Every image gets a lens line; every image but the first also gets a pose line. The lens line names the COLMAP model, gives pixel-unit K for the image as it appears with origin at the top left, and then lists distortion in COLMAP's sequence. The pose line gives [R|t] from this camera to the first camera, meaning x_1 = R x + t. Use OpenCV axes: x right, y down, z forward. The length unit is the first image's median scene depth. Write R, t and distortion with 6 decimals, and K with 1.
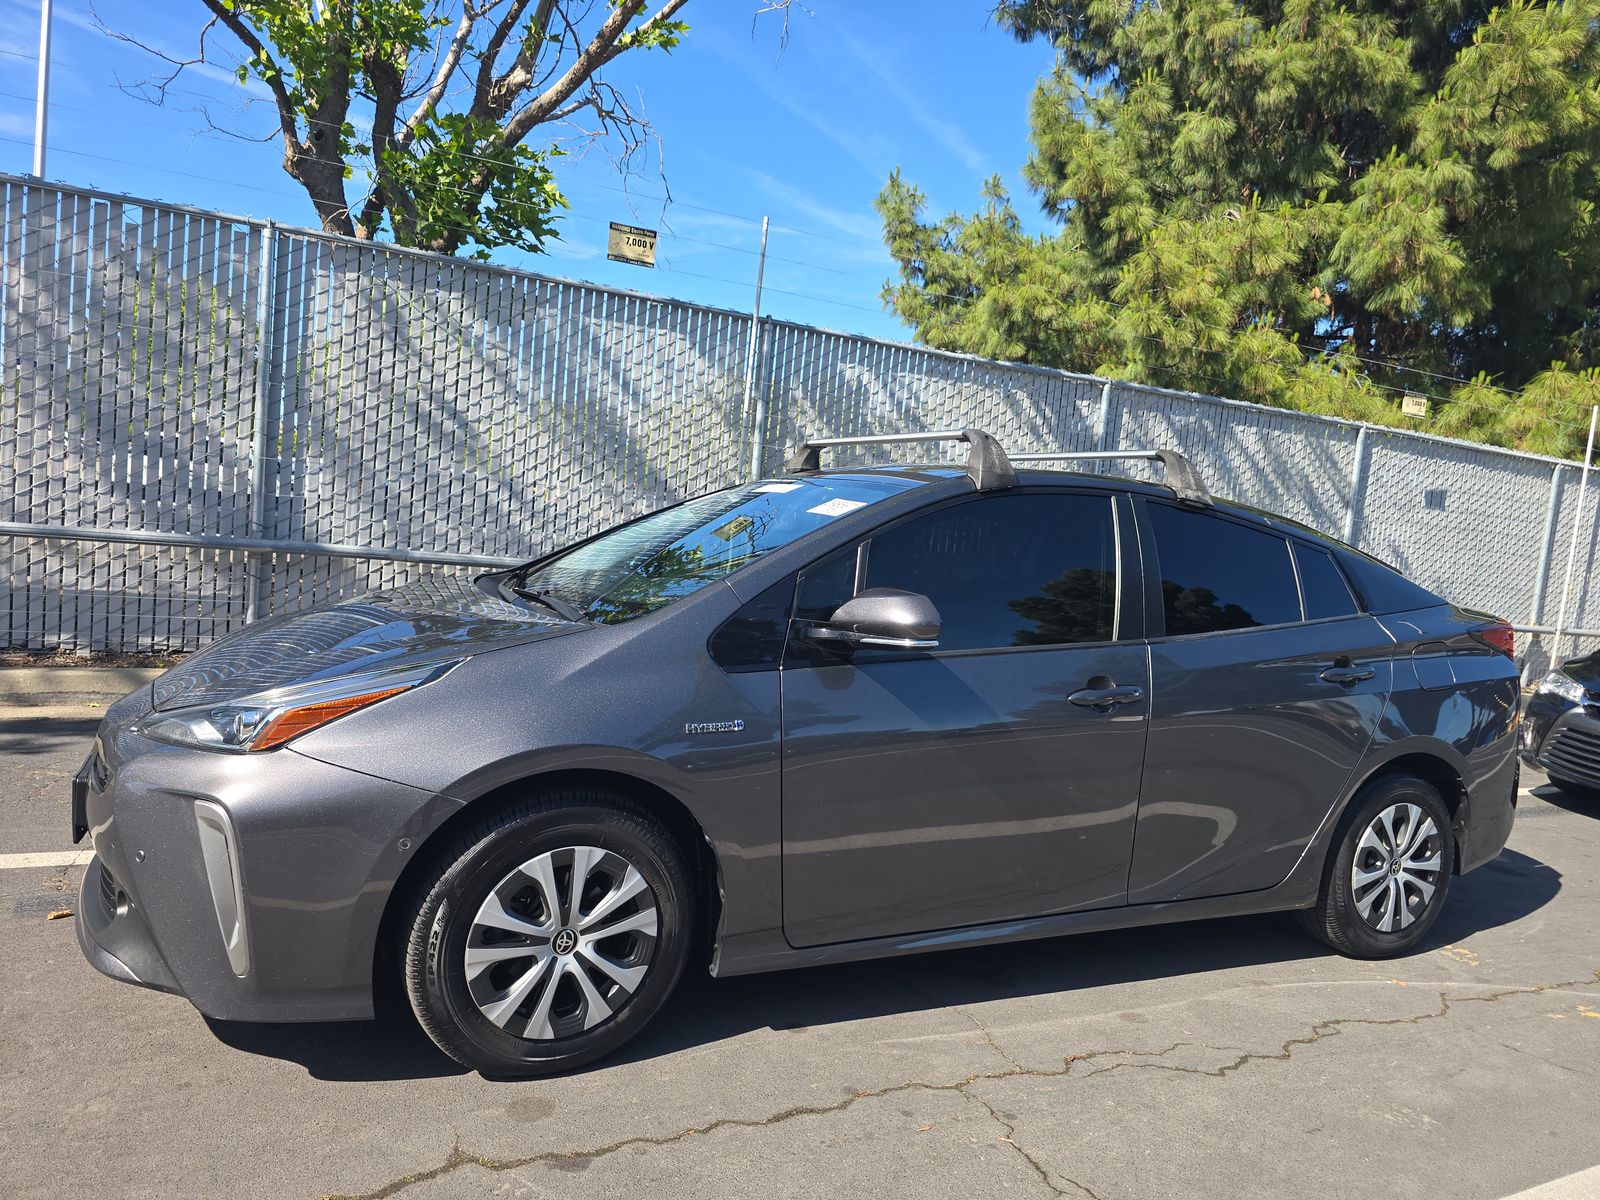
lens RADIAL K [[1111.0, 0, 738.6], [0, 1111.0, 532.8], [0, 0, 1]] dist [0.028776, -0.005188]
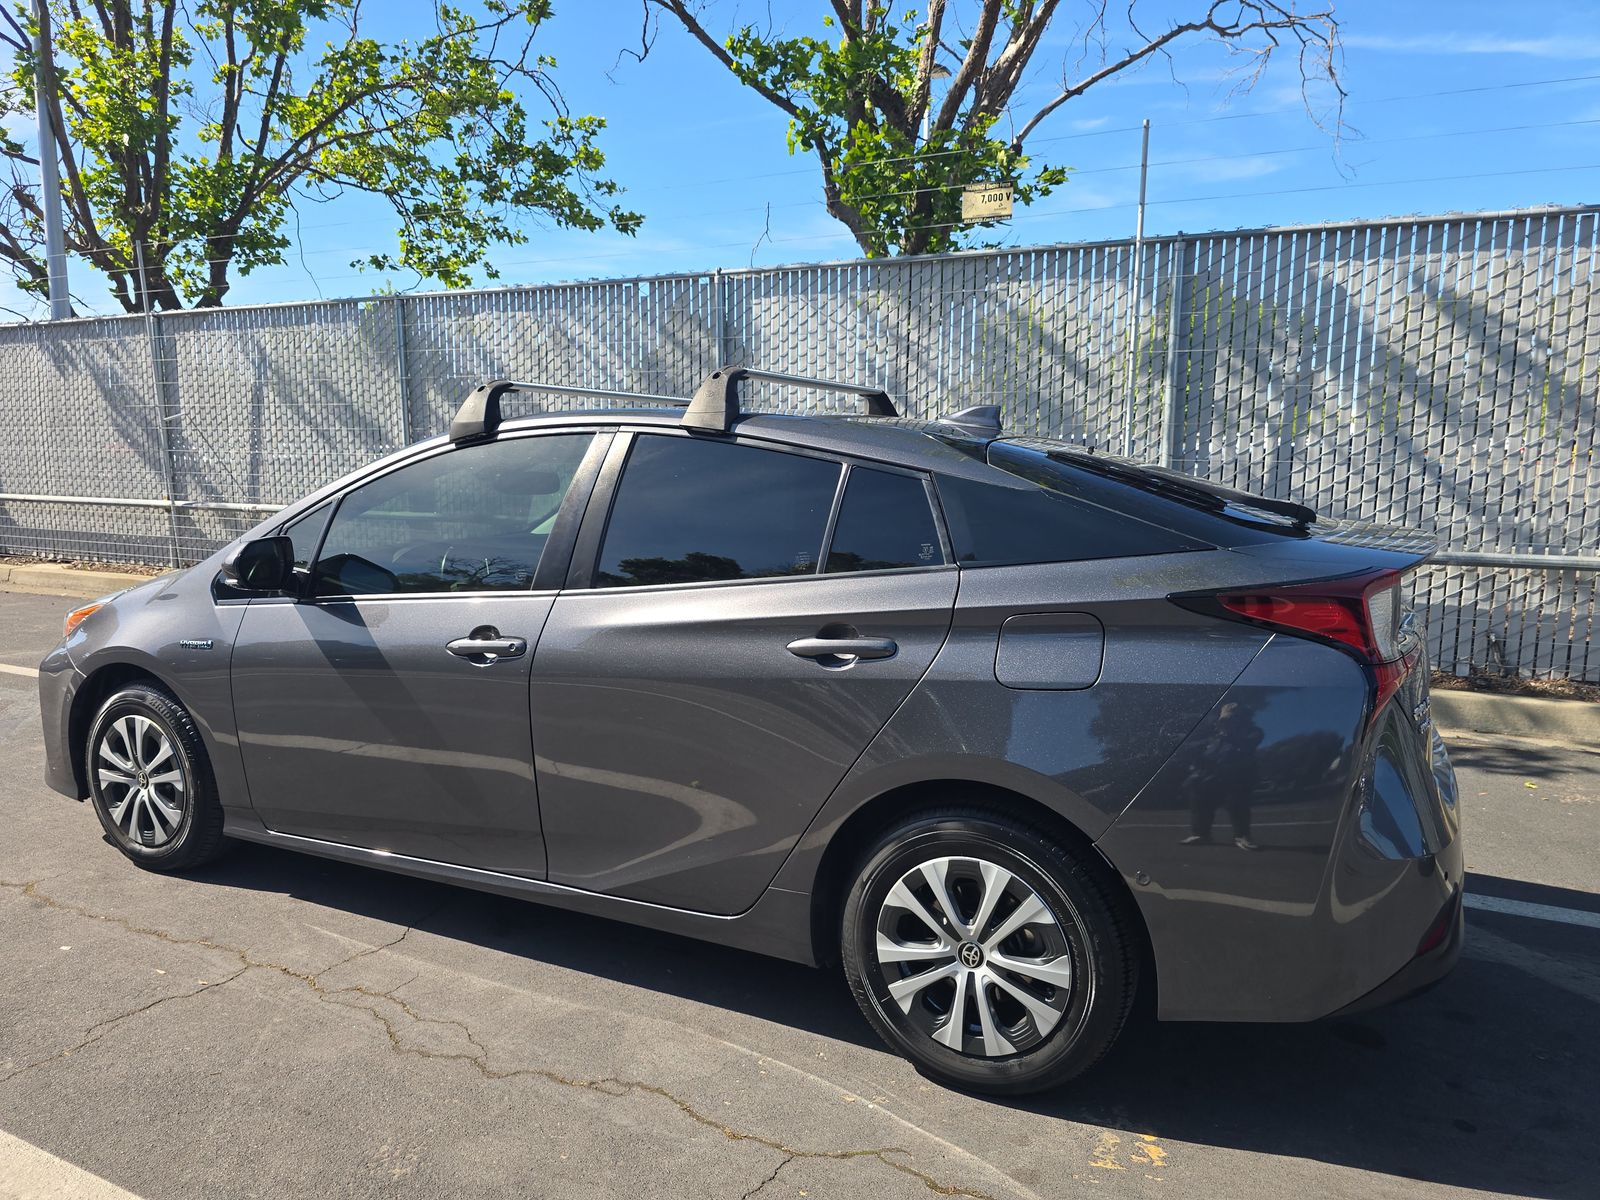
lens RADIAL K [[1082.1, 0, 800.0], [0, 1082.1, 600.0], [0, 0, 1]] dist [0.013178, -0.003231]
pose [[0.607096, 0.010602, -0.794558, 0.998898], [0.032287, 0.998756, 0.037997, 0.073027], [0.793972, -0.048722, 0.605999, 0.565020]]
